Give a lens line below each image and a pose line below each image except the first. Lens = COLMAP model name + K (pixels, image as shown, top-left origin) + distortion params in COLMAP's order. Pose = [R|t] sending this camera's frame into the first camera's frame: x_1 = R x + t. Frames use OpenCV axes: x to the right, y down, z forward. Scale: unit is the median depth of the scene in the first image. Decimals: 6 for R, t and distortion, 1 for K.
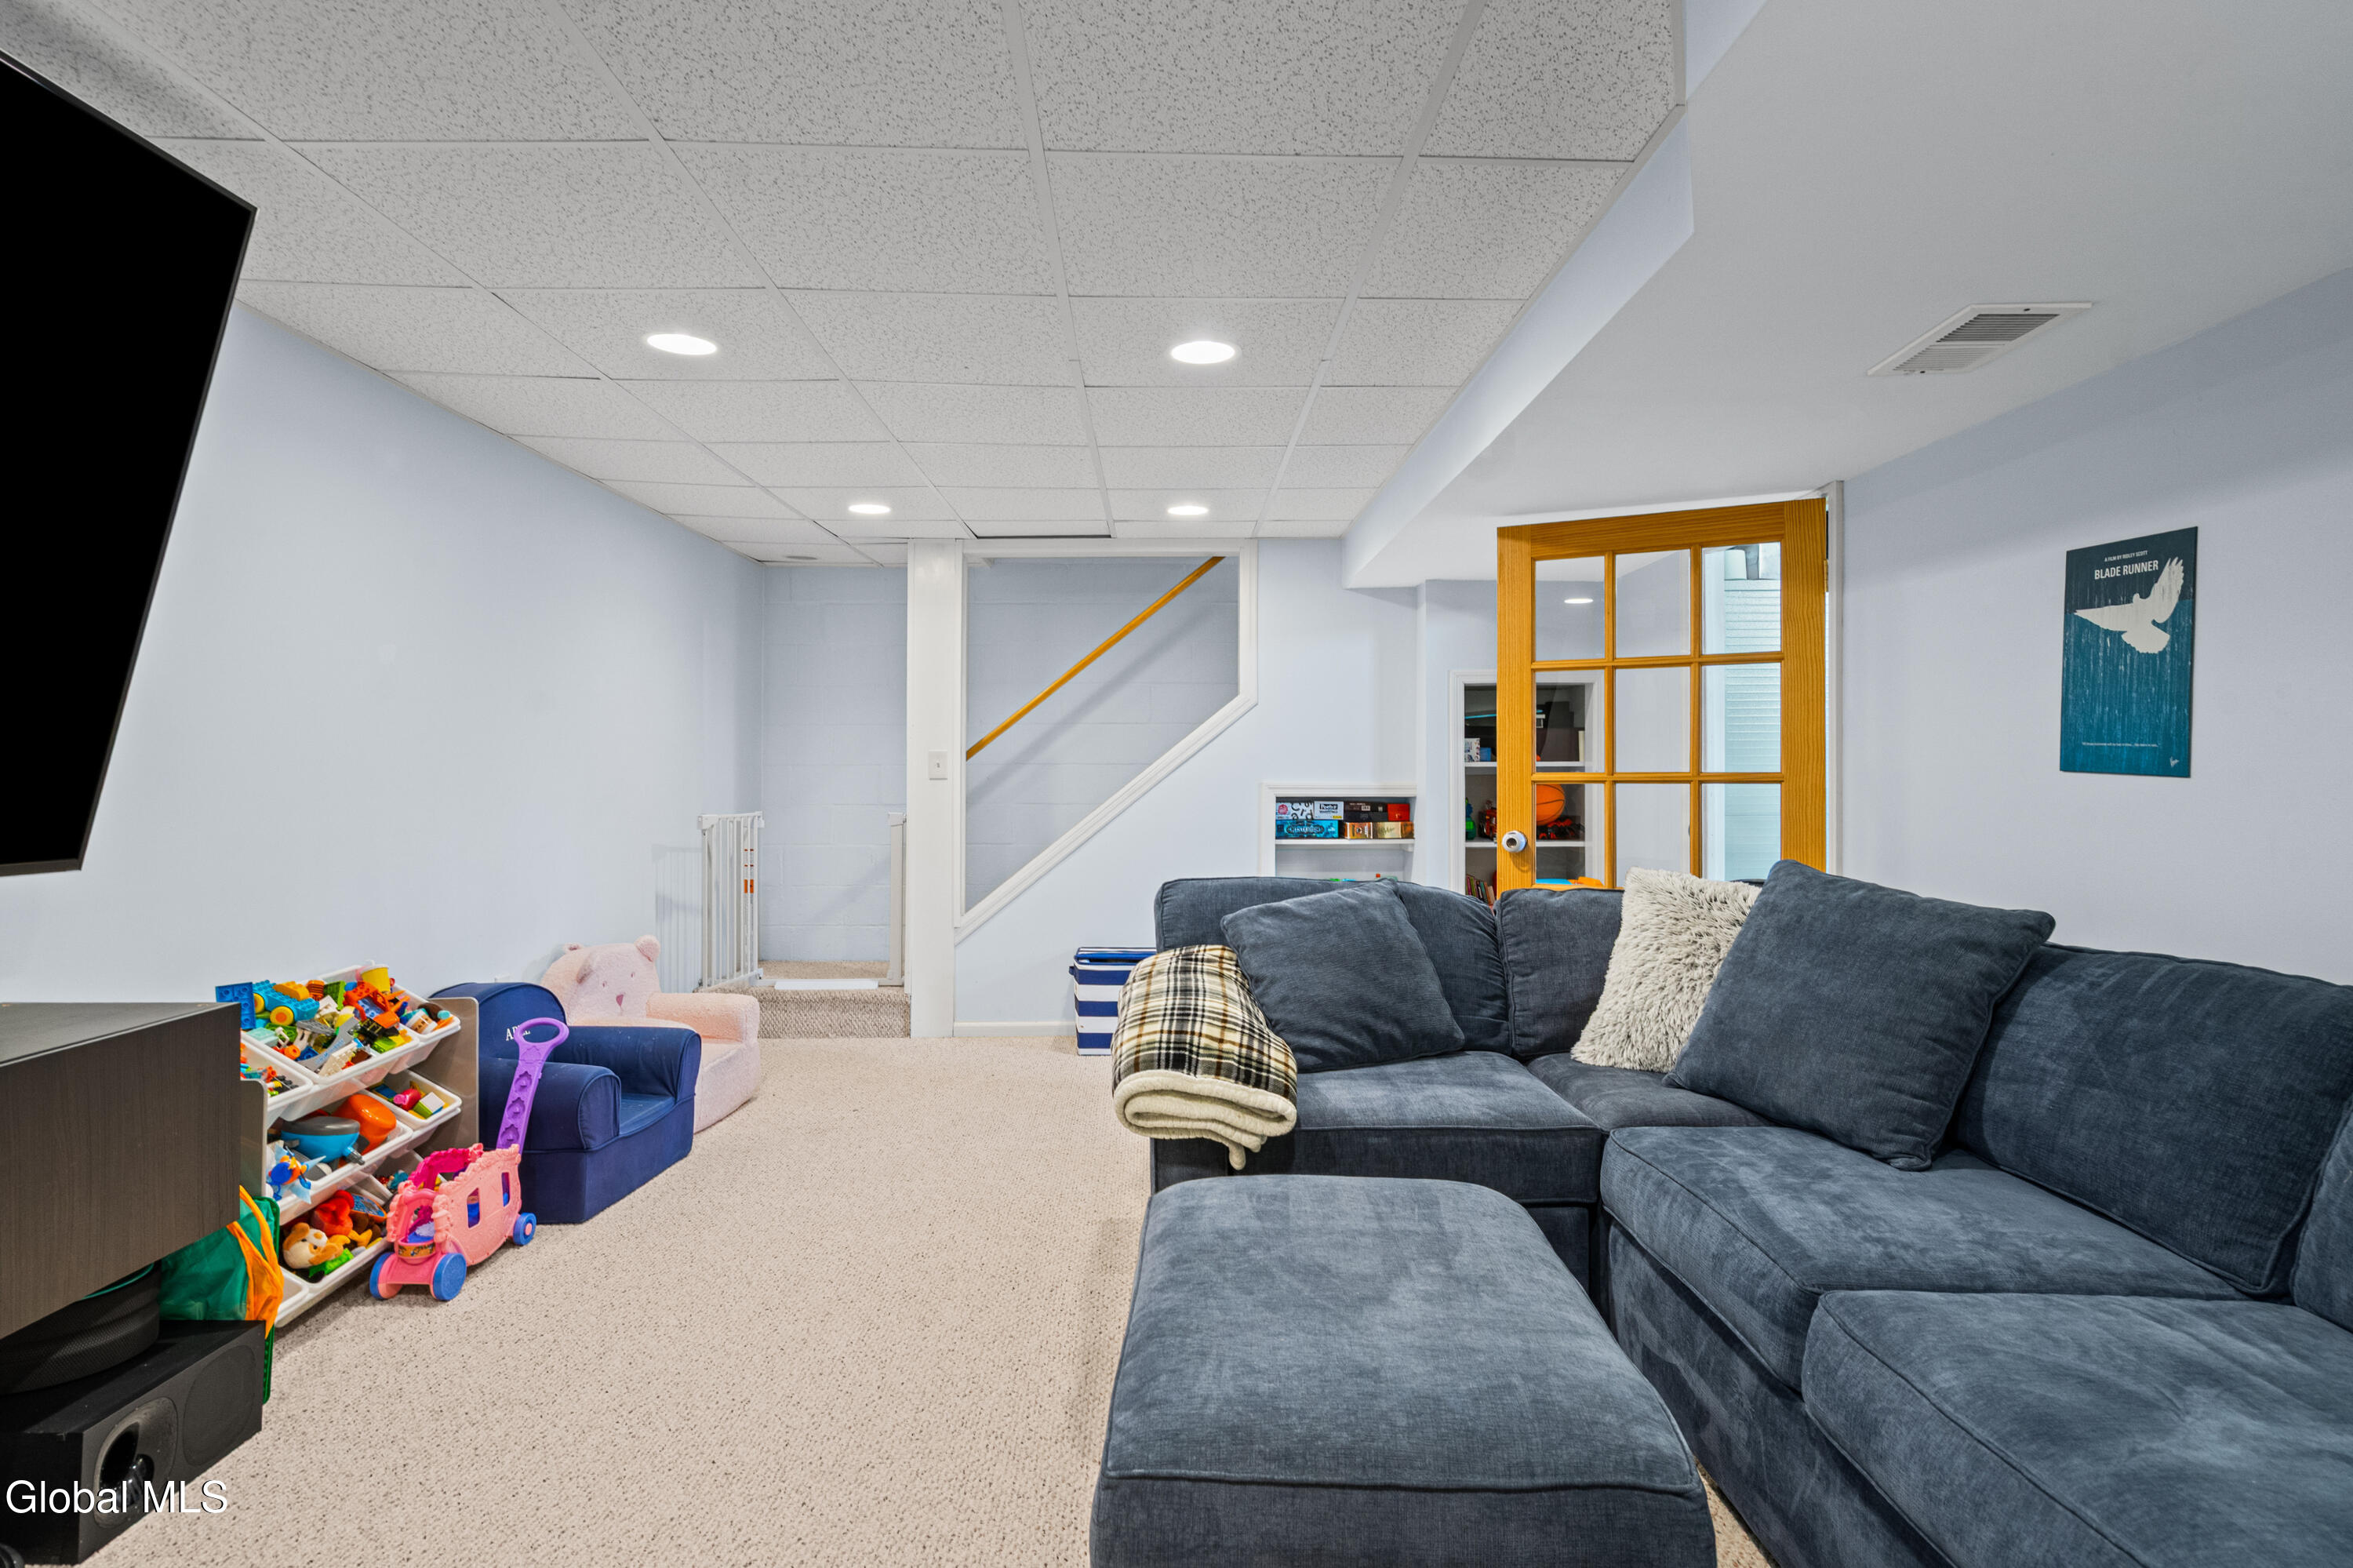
lens RADIAL K [[1224.2, 0, 1173.7], [0, 1224.2, 774.5], [0, 0, 1]] dist [-0.000284, -0.000049]
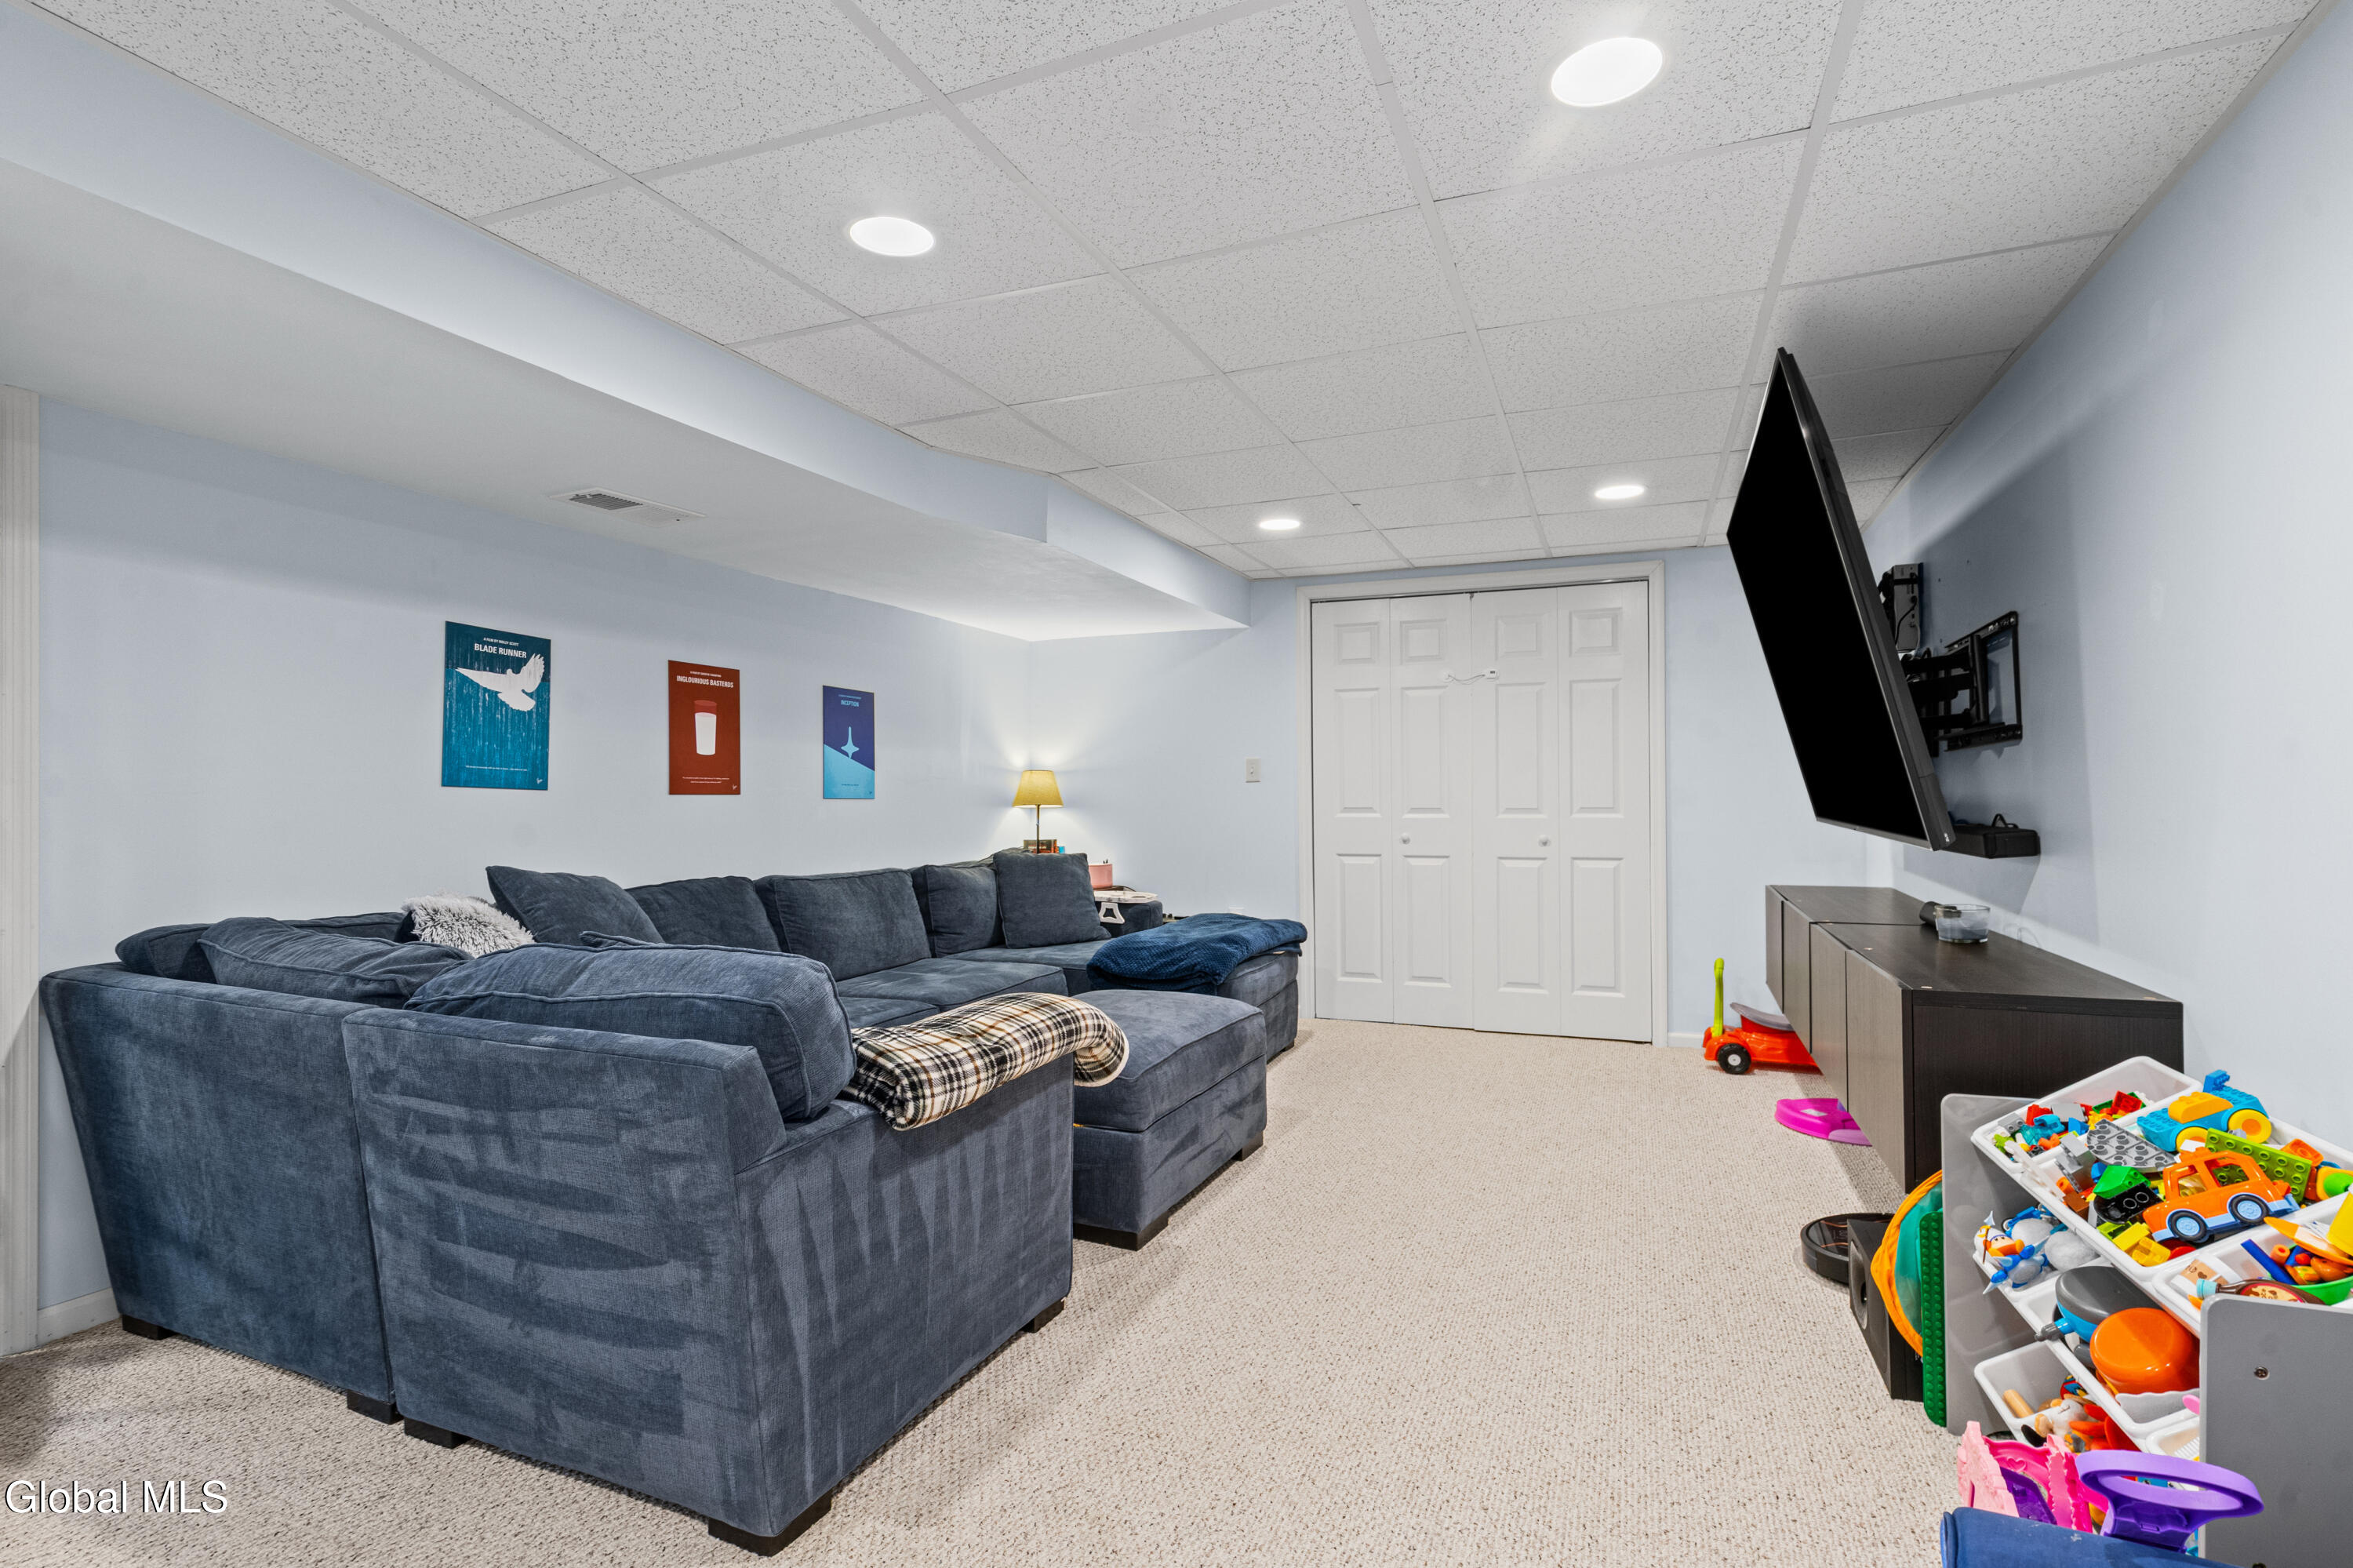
lens RADIAL K [[1137.6, 0, 1175.8], [0, 1137.6, 782.1], [0, 0, 1]] dist [-0.000049, -0.000006]
pose [[-0.922533, 0.004356, 0.385895, -0.509629], [0.004236, 0.999990, -0.001161, -0.002870], [-0.385896, 0.000564, -0.922542, 1.958433]]
